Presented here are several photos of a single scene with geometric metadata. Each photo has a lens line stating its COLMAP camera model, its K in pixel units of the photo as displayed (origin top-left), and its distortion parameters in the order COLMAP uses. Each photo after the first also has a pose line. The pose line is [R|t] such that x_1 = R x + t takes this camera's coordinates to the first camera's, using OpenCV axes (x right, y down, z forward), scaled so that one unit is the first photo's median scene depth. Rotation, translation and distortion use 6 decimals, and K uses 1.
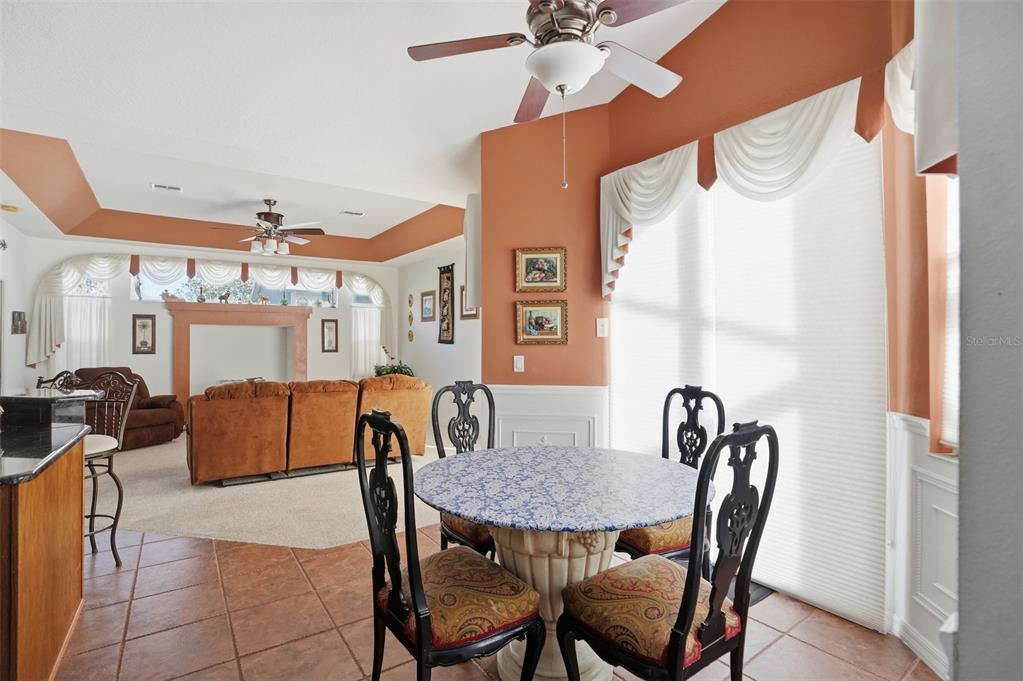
lens RADIAL K [[484.2, 0, 503.6], [0, 484.2, 339.5], [0, 0, 1]] dist [-0.079602, 0.035855]
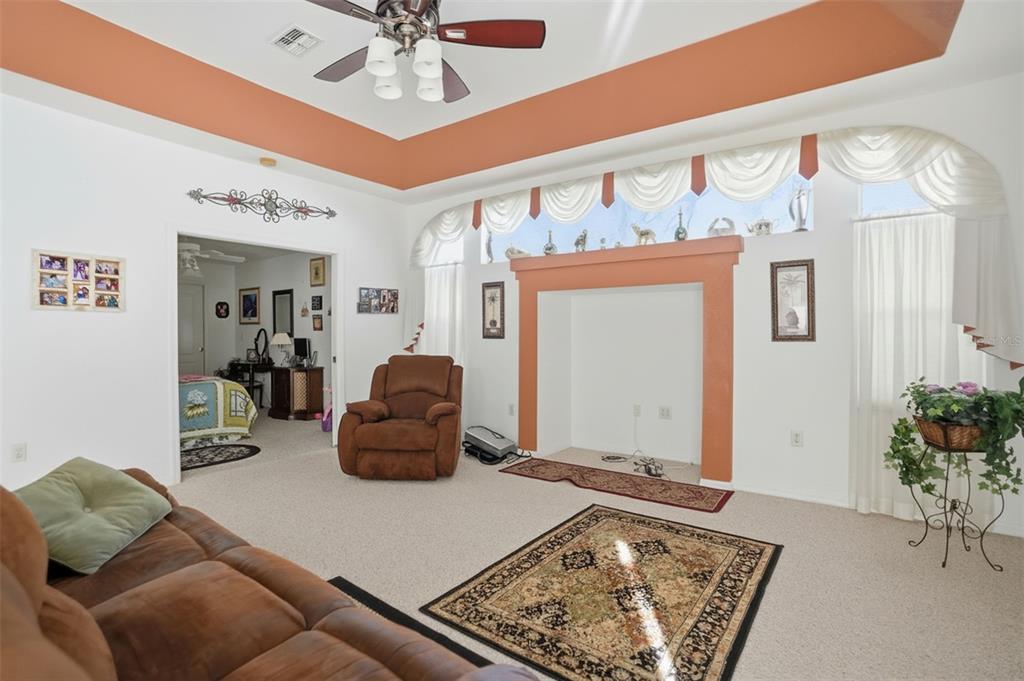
lens RADIAL K [[484.7, 0, 504.1], [0, 484.7, 339.5], [0, 0, 1]] dist [-0.079602, 0.035855]
pose [[0.331752, 0.016576, -0.943221, -0.072359], [0.009218, 0.999741, 0.020811, 0.017485], [0.943322, -0.015599, 0.331513, 0.756964]]
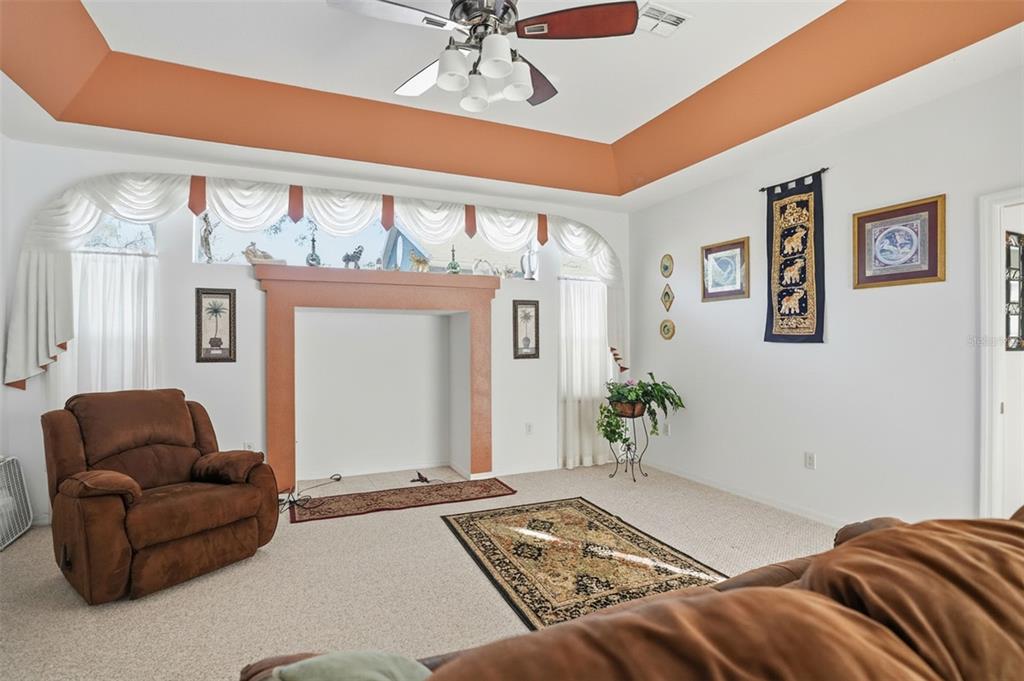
lens RADIAL K [[488.7, 0, 509.9], [0, 488.7, 351.6], [0, 0, 1]] dist [-0.047285, 0.001344]
pose [[0.982529, 0.002328, -0.186093, -0.326947], [0.001506, 0.999790, 0.020455, 0.008149], [0.186102, -0.020378, 0.982319, 0.509388]]
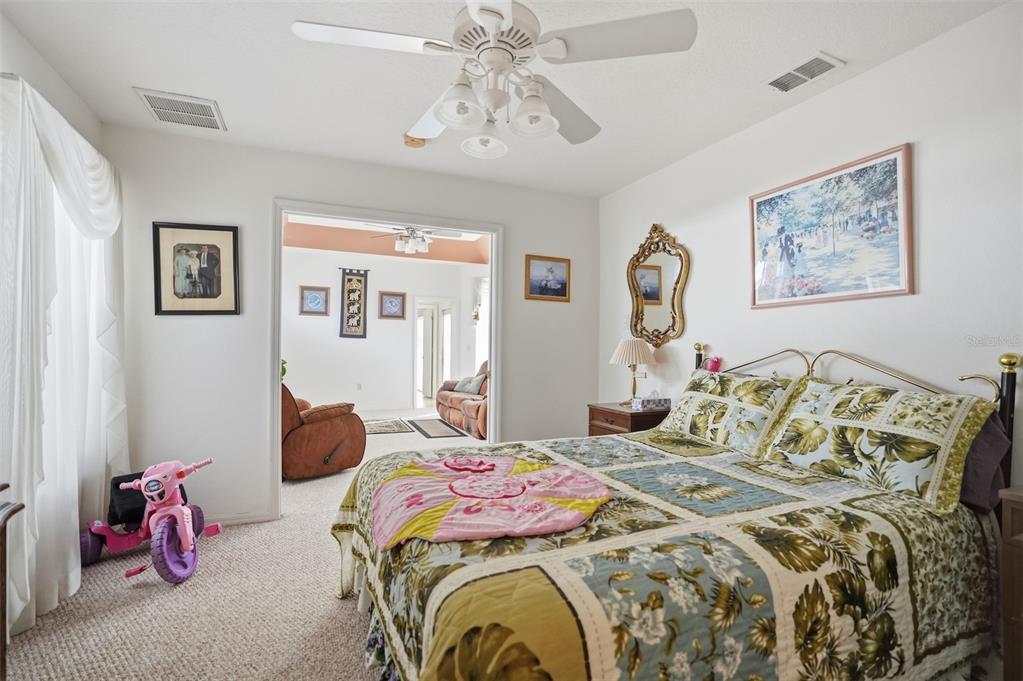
lens RADIAL K [[484.2, 0, 503.6], [0, 484.2, 339.5], [0, 0, 1]] dist [-0.079602, 0.035855]
pose [[0.194916, 0.025049, 0.980500, -1.232517], [-0.023691, 0.999502, -0.020825, 0.029365], [-0.980534, -0.019170, 0.195412, 0.461906]]
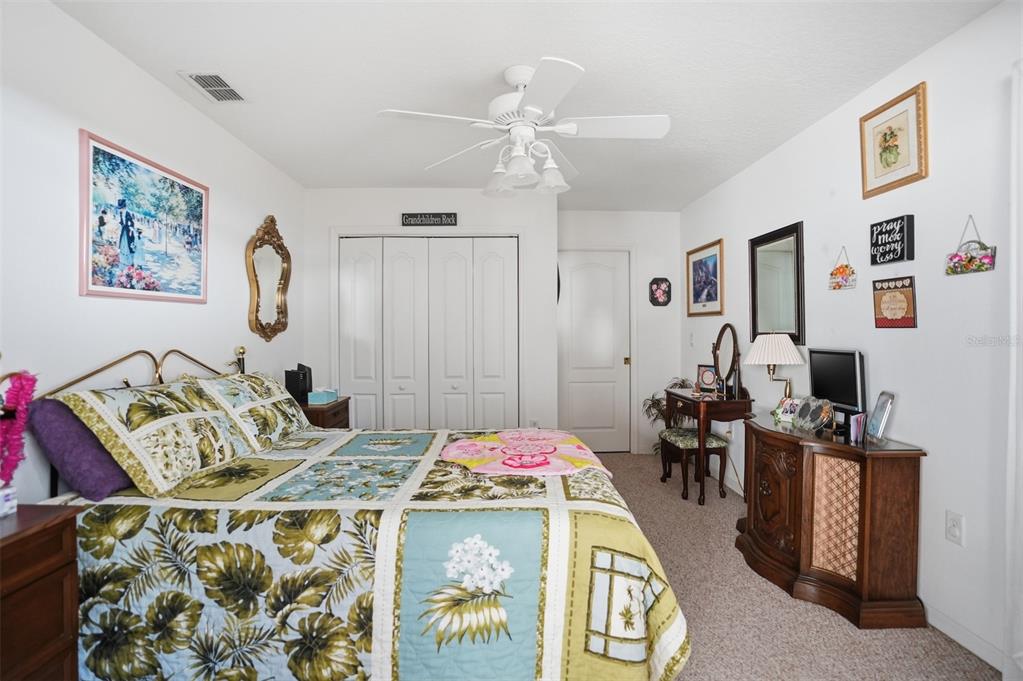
lens RADIAL K [[477.7, 0, 516.4], [0, 477.7, 327.6], [0, 0, 1]] dist [-0.064434, 0.022027]
pose [[-0.538090, 0.000094, -0.842887, -0.739377], [0.012793, 0.999886, -0.008055, 0.015300], [0.842790, -0.015117, -0.538030, 0.677136]]
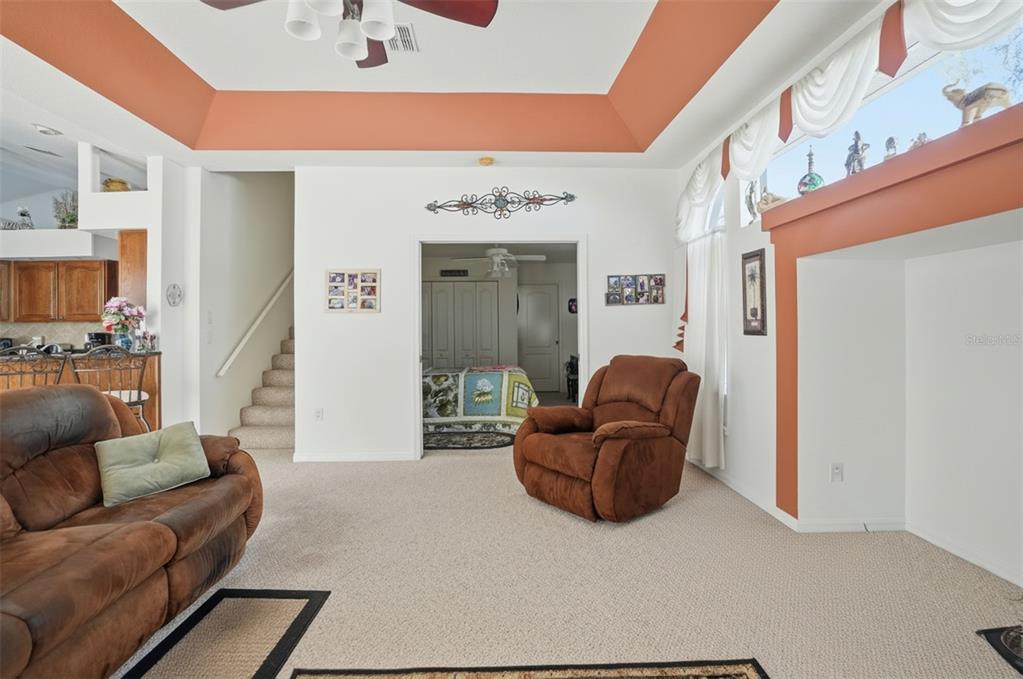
lens RADIAL K [[490.5, 0, 506.2], [0, 490.5, 323.8], [0, 0, 1]] dist [-0.022273, 0.000325]
pose [[-0.532802, 0.000640, -0.846240, -0.216685], [0.017953, 0.999783, -0.010548, 0.020025], [0.846050, -0.020813, -0.532698, 1.028911]]
